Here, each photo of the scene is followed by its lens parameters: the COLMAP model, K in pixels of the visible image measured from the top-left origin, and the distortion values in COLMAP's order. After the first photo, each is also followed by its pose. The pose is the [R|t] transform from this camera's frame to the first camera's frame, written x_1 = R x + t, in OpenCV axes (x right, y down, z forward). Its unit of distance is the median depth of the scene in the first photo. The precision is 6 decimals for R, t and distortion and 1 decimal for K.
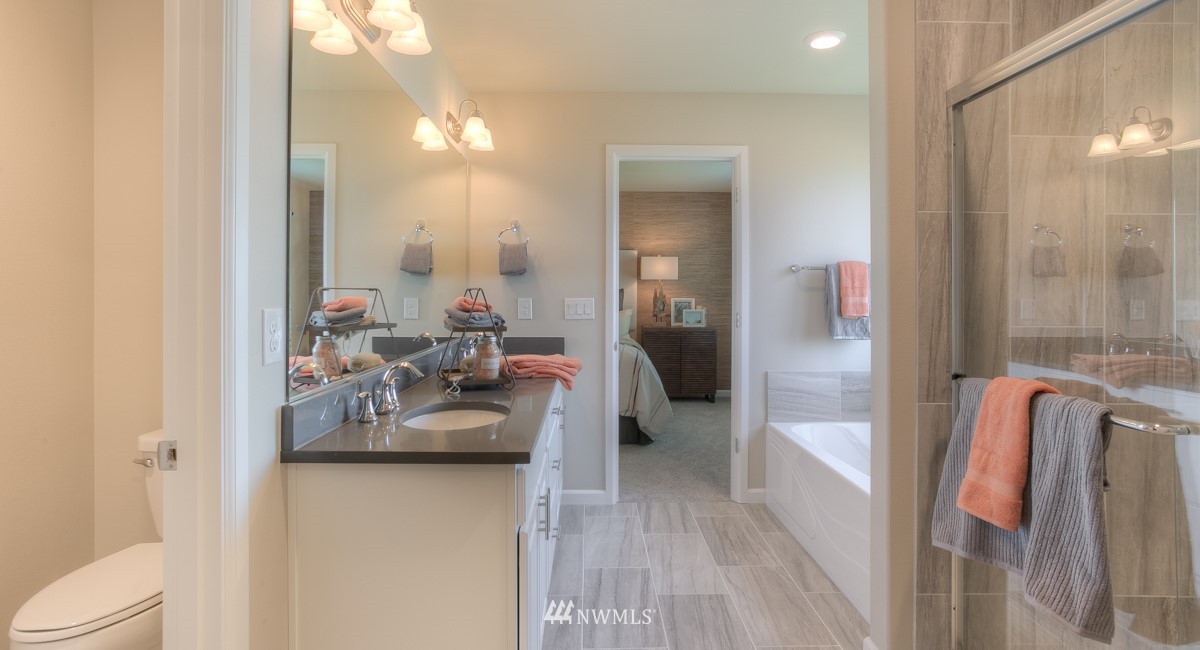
lens RADIAL K [[598.8, 0, 605.5], [0, 598.8, 297.3], [0, 0, 1]] dist [-0.027125, 0.007387]
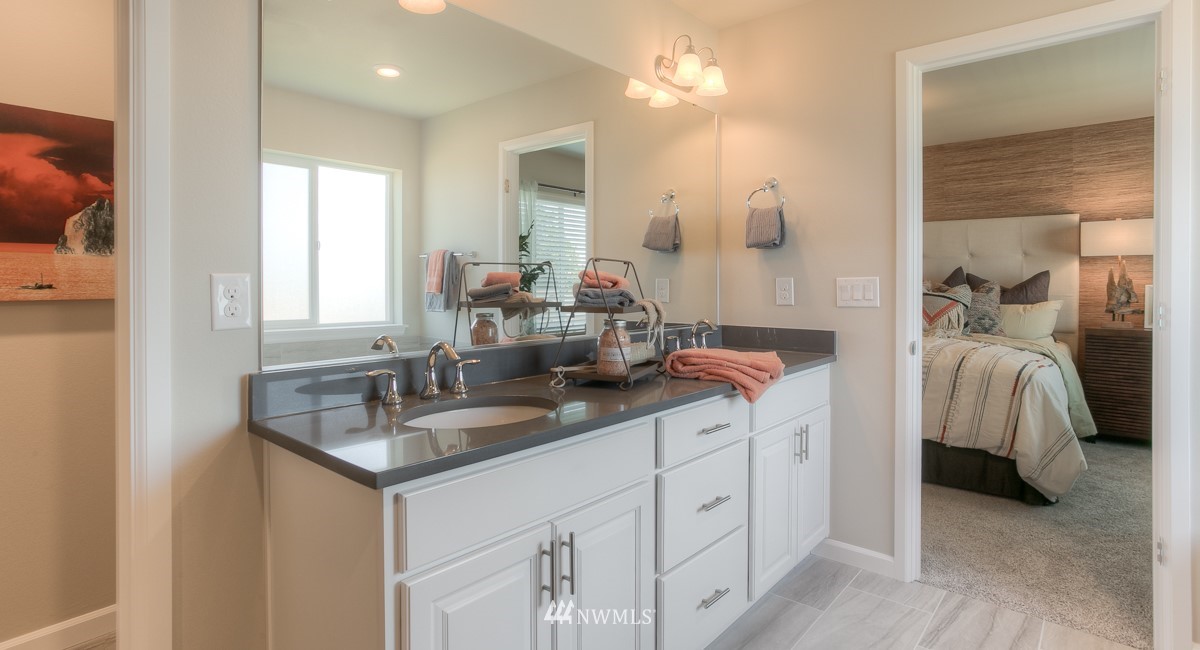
lens RADIAL K [[598.8, 0, 604.8], [0, 598.8, 288.7], [0, 0, 1]] dist [-0.027125, 0.007387]
pose [[0.731478, 0.006835, -0.681831, 0.228114], [-0.006772, 0.999973, 0.002758, 0.015682], [0.681832, 0.002600, 0.731504, 0.288062]]
